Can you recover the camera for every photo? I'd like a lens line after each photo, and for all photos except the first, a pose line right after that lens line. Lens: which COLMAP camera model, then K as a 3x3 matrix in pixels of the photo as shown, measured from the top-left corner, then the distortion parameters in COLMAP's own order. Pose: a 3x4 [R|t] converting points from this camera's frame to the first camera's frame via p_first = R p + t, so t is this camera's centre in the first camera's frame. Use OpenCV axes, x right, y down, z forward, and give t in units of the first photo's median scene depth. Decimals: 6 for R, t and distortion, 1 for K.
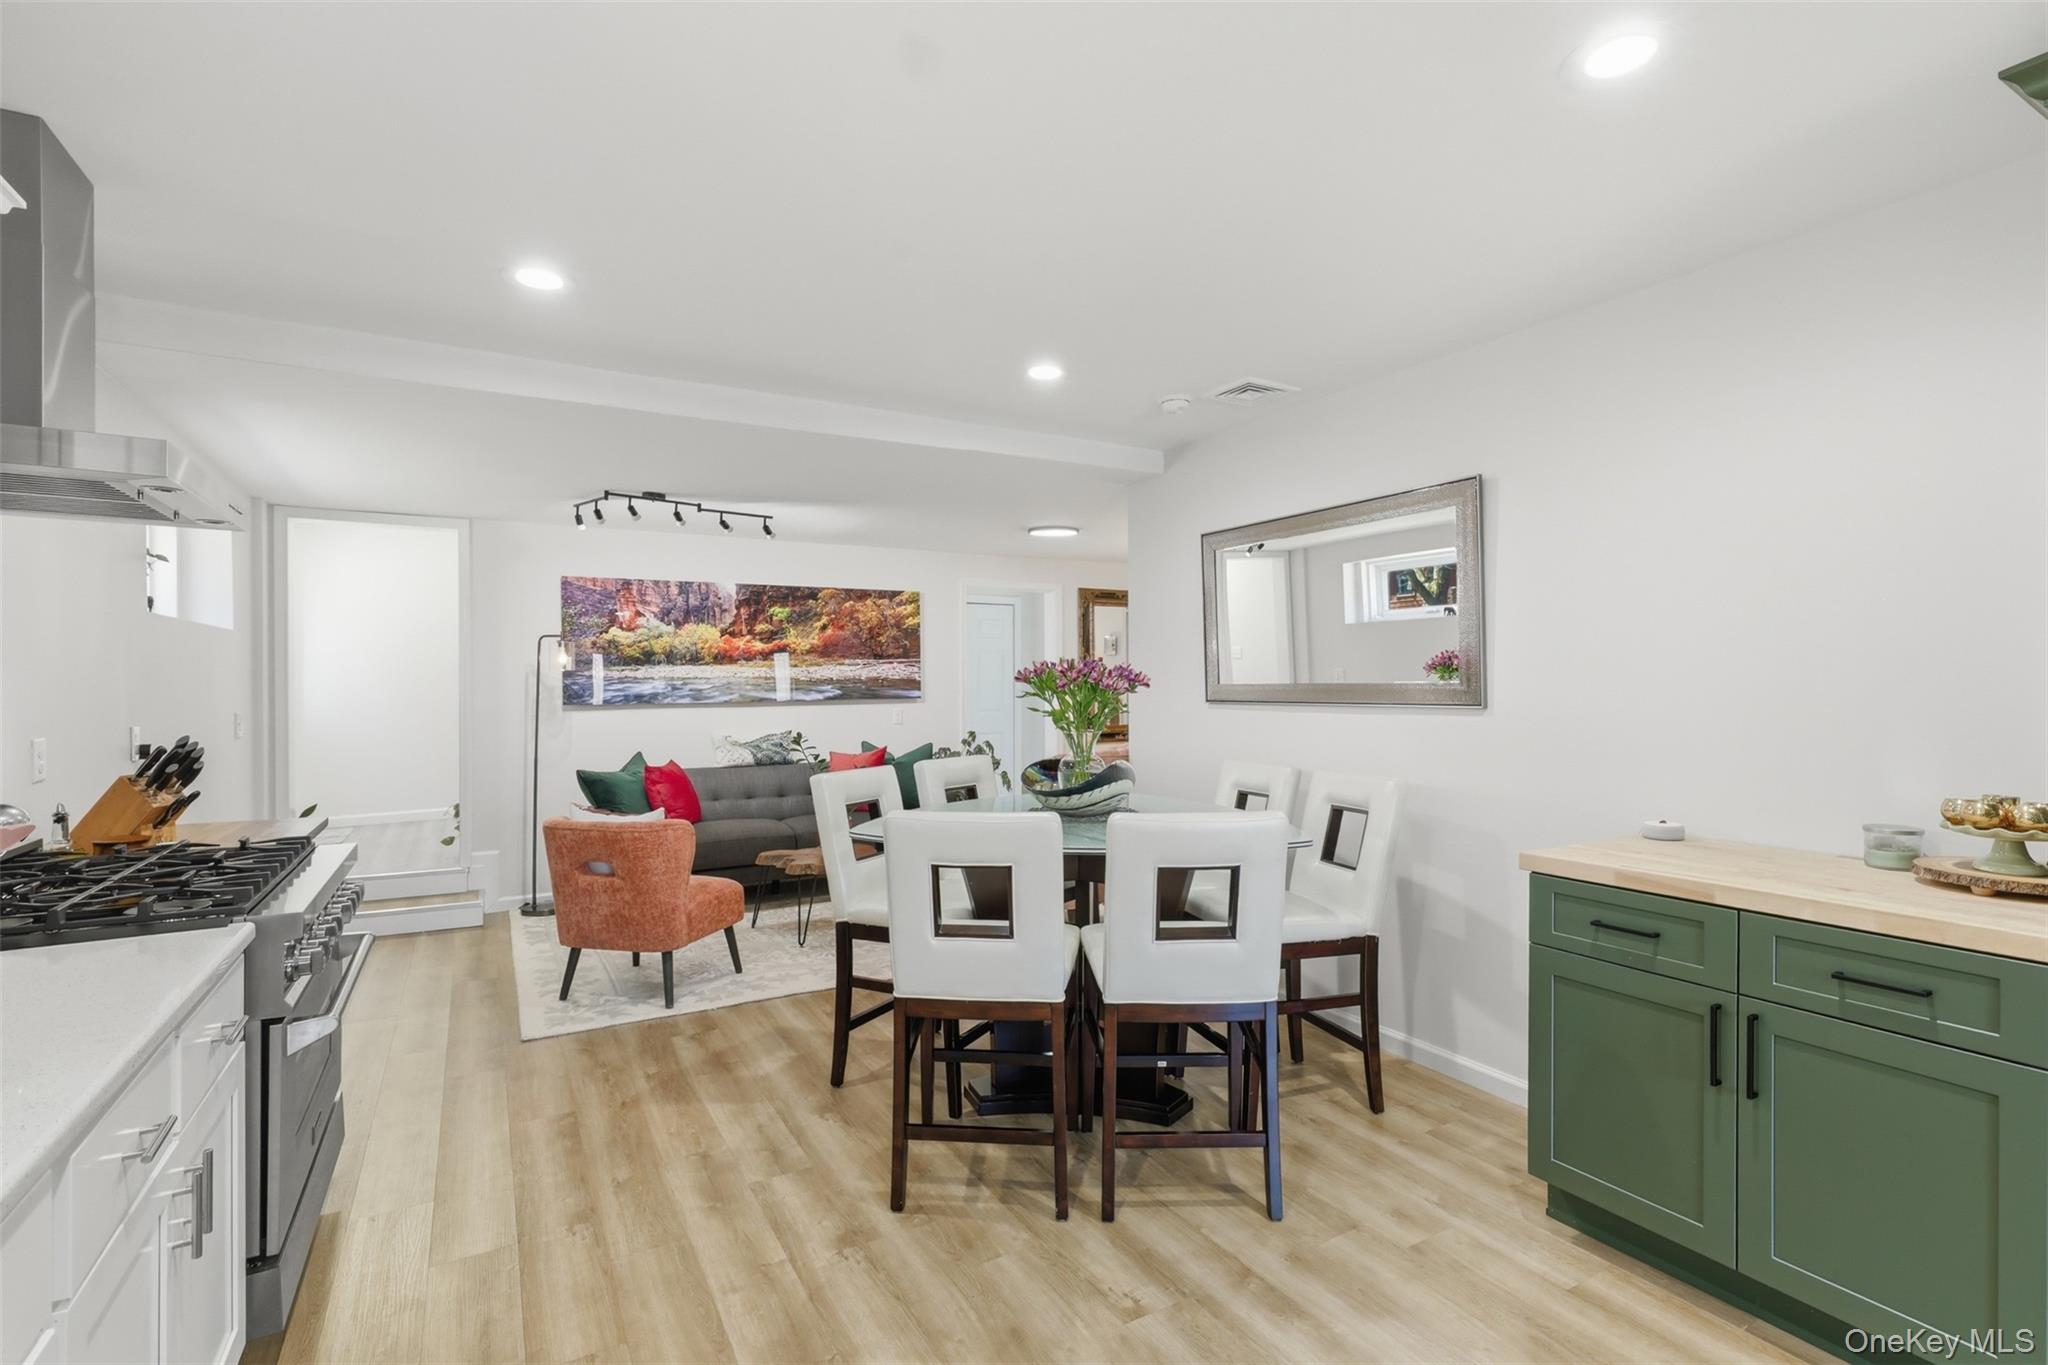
lens RADIAL K [[937.7, 0, 1024.3], [0, 937.7, 684.7], [0, 0, 1]] dist [0.007323, -0.000119]
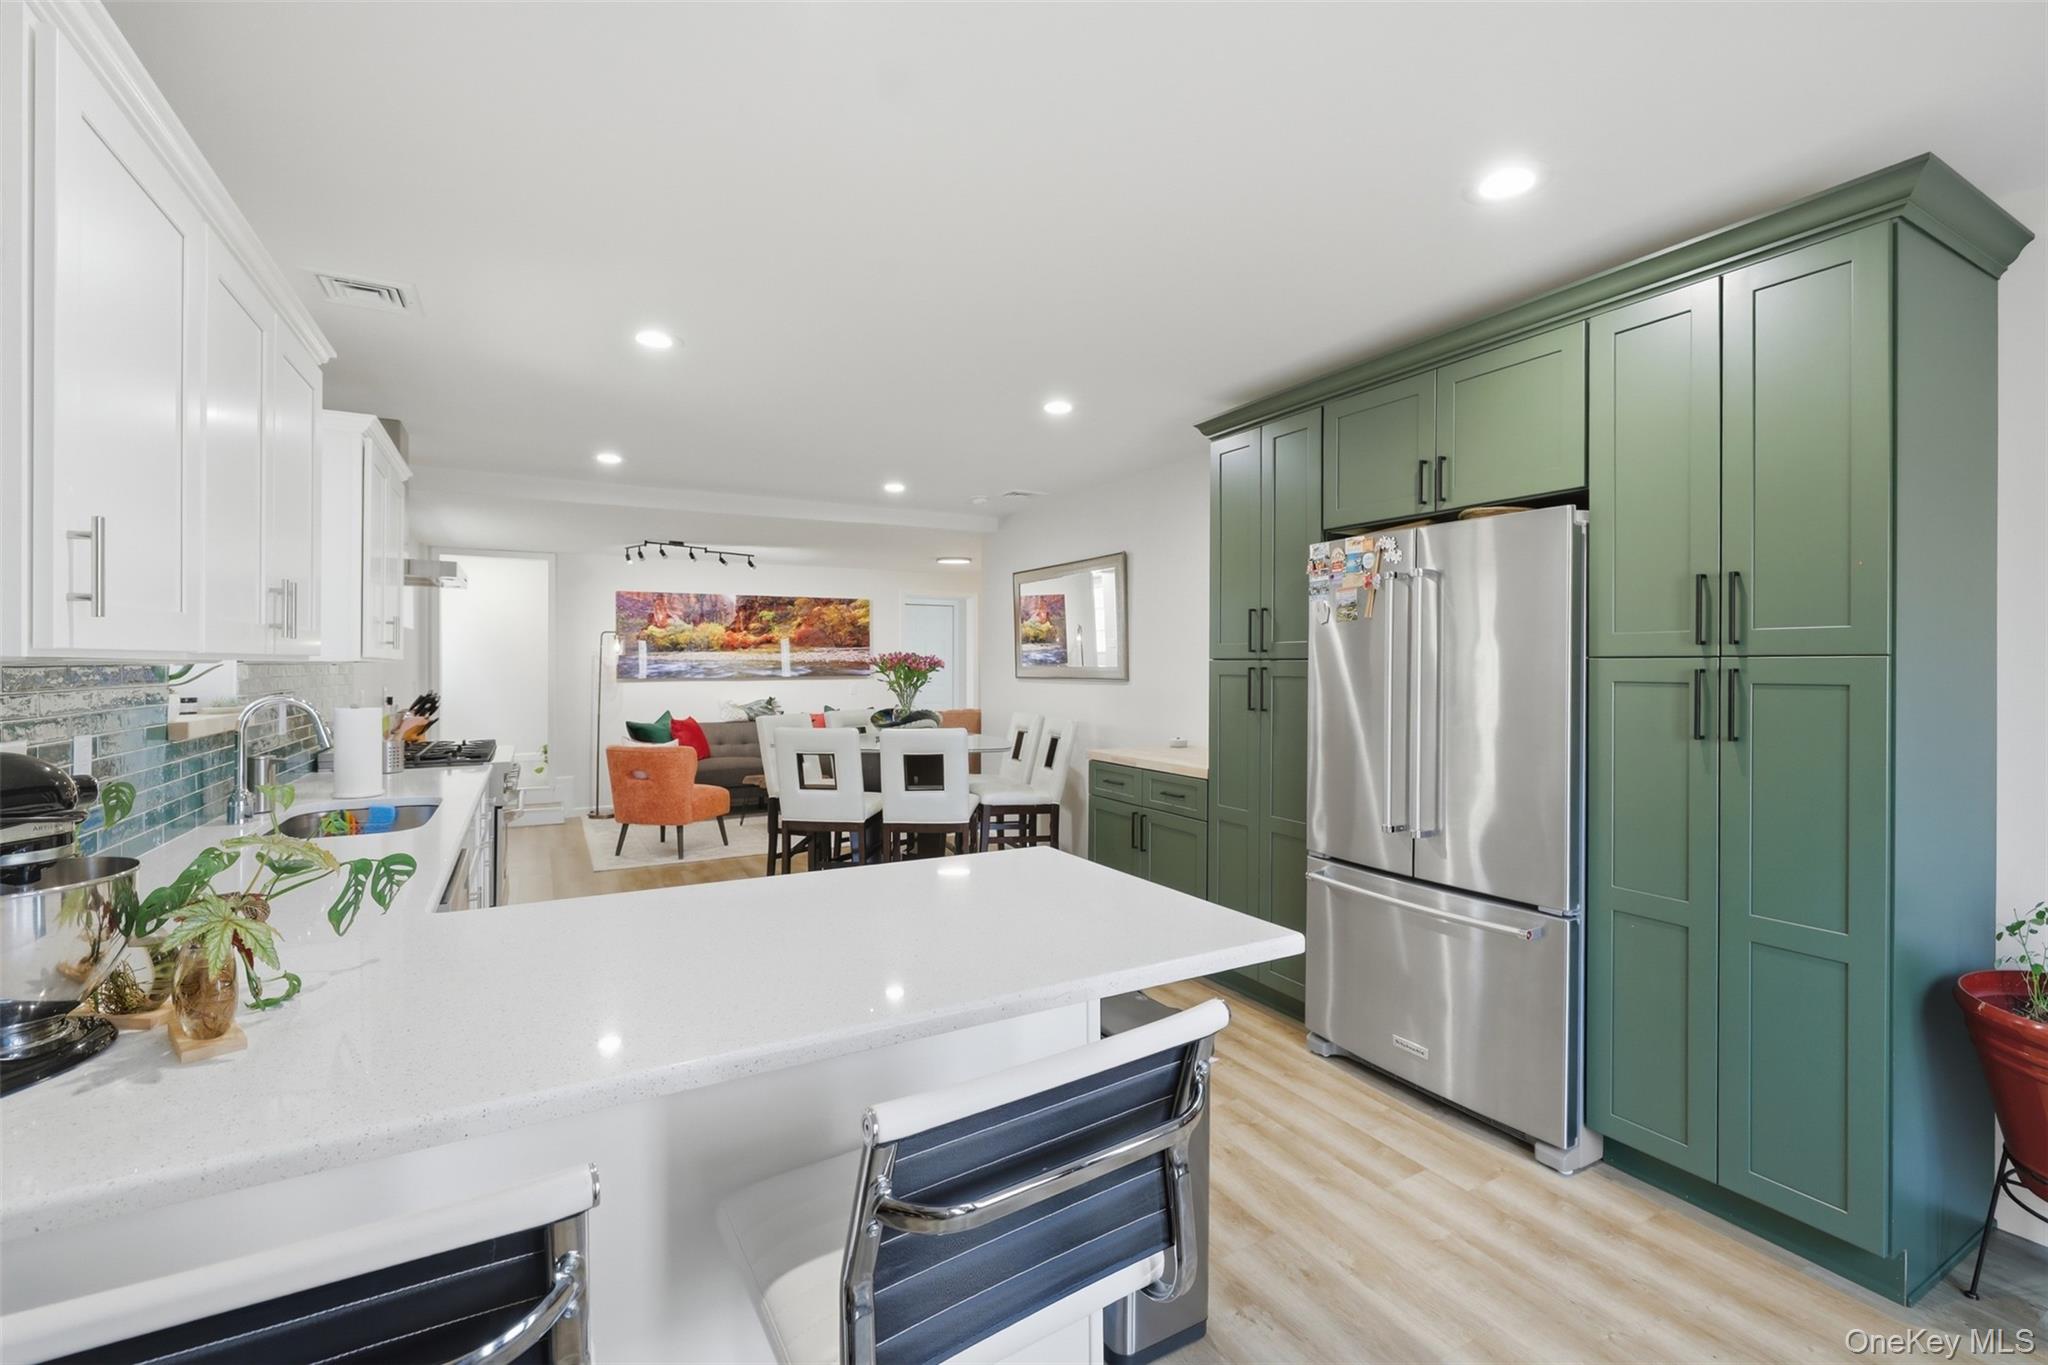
lens RADIAL K [[863.8, 0, 1020.2], [0, 863.8, 668.1], [0, 0, 1]] dist [0.002254, 0.000310]
pose [[0.999844, 0.005168, -0.016879, 0.192740], [-0.005138, 0.999985, 0.001838, -0.000469], [0.016889, -0.001751, 0.999856, -0.404969]]
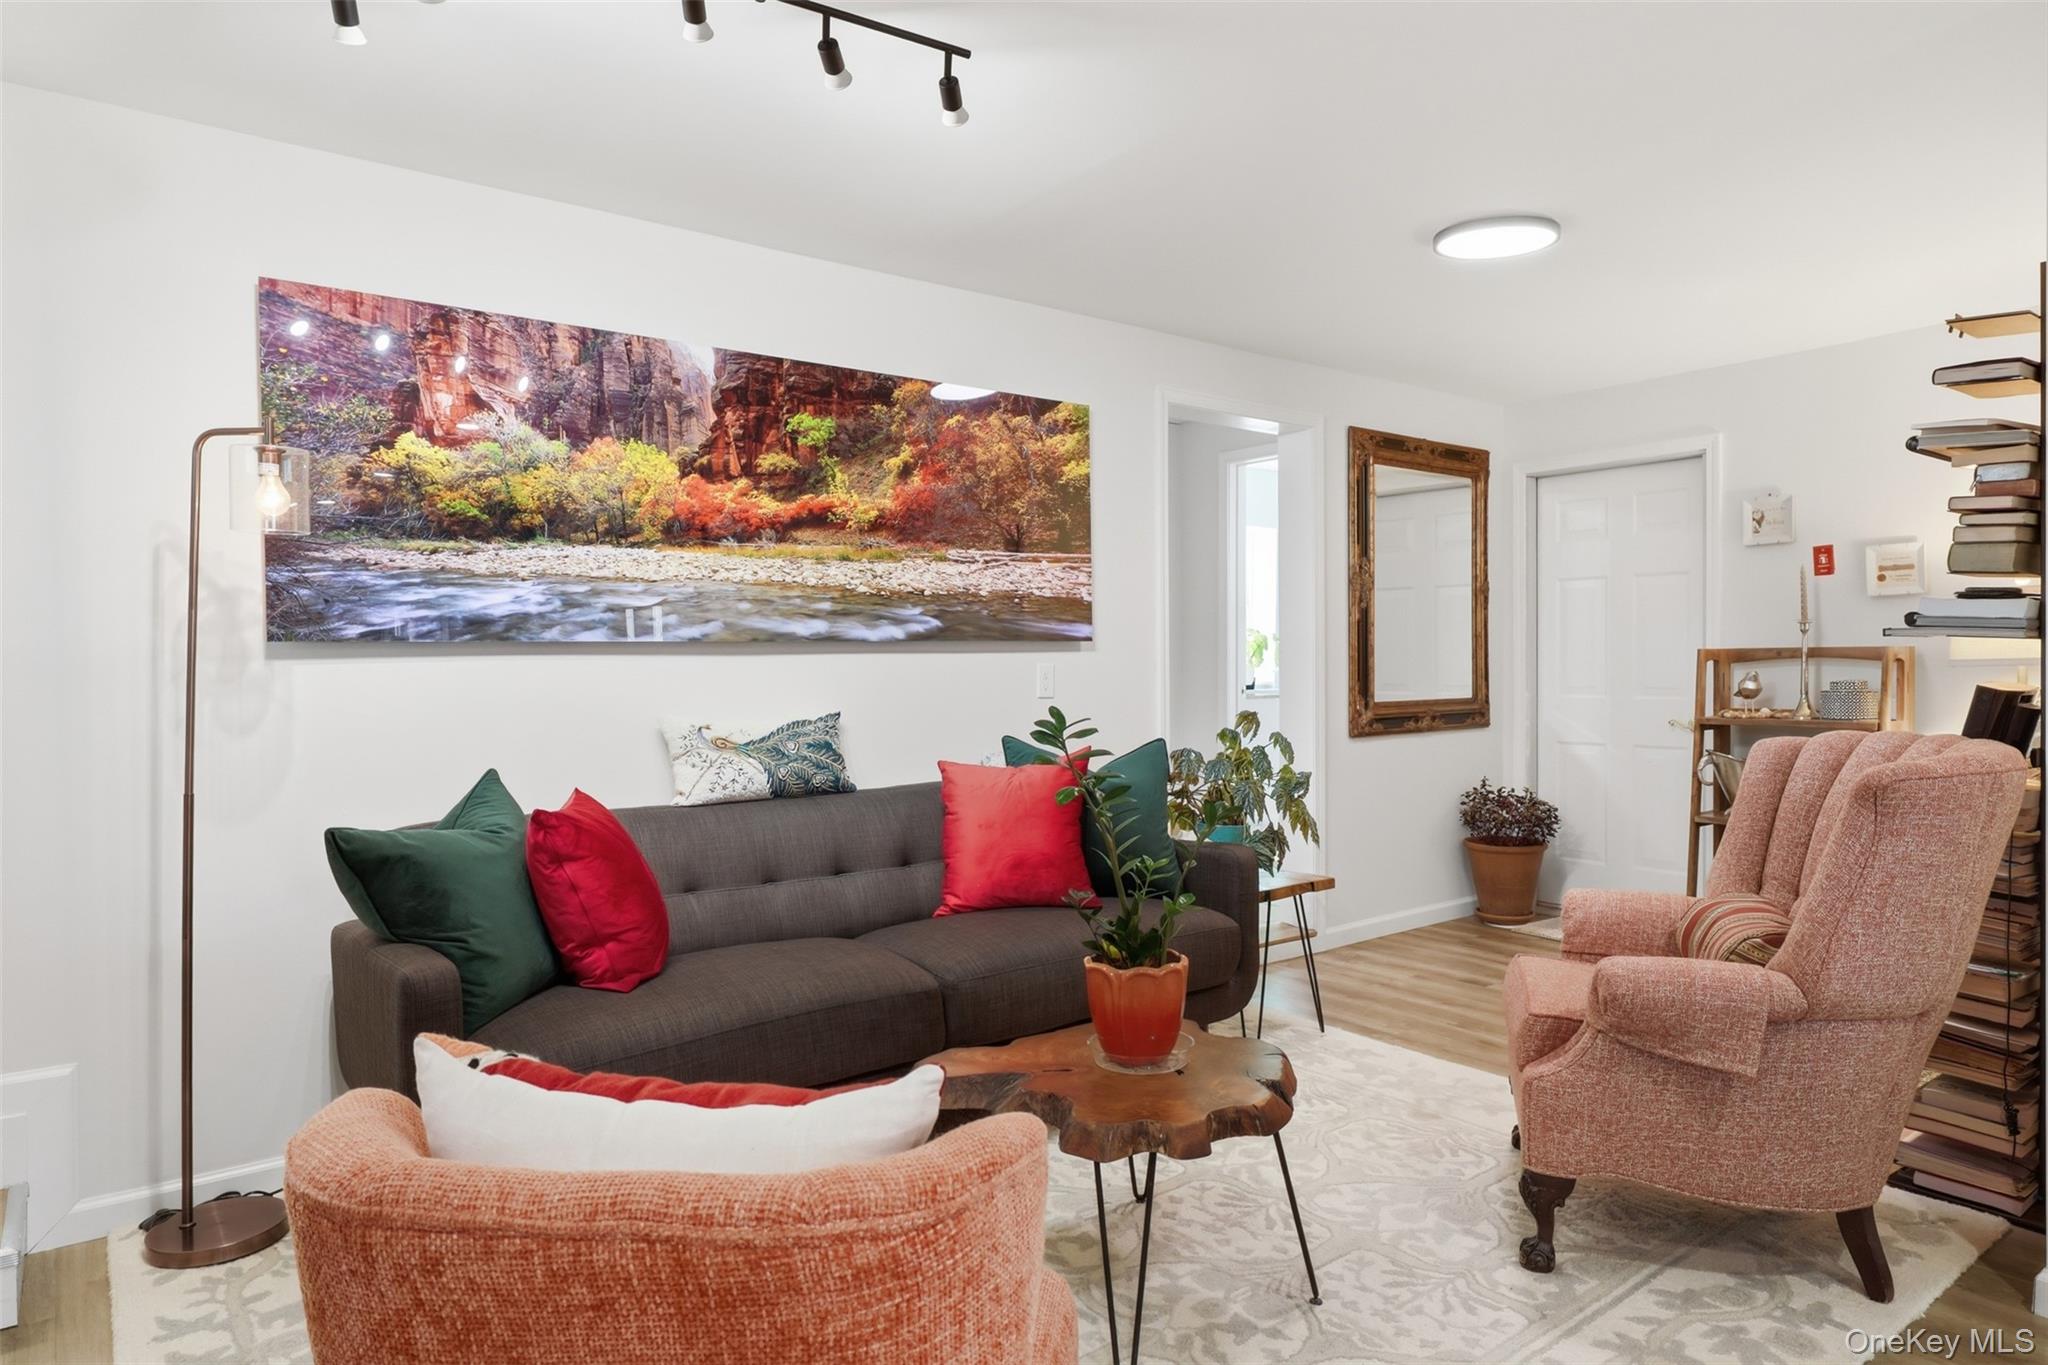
lens RADIAL K [[1237.6, 0, 1036.1], [0, 1237.6, 681.0], [0, 0, 1]] dist [-0.000820, 0.003113]
pose [[0.989997, -0.003884, 0.141035, -0.314678], [0.001786, 0.999886, 0.014998, 0.035193], [-0.141078, -0.014596, 0.989891, 0.579045]]
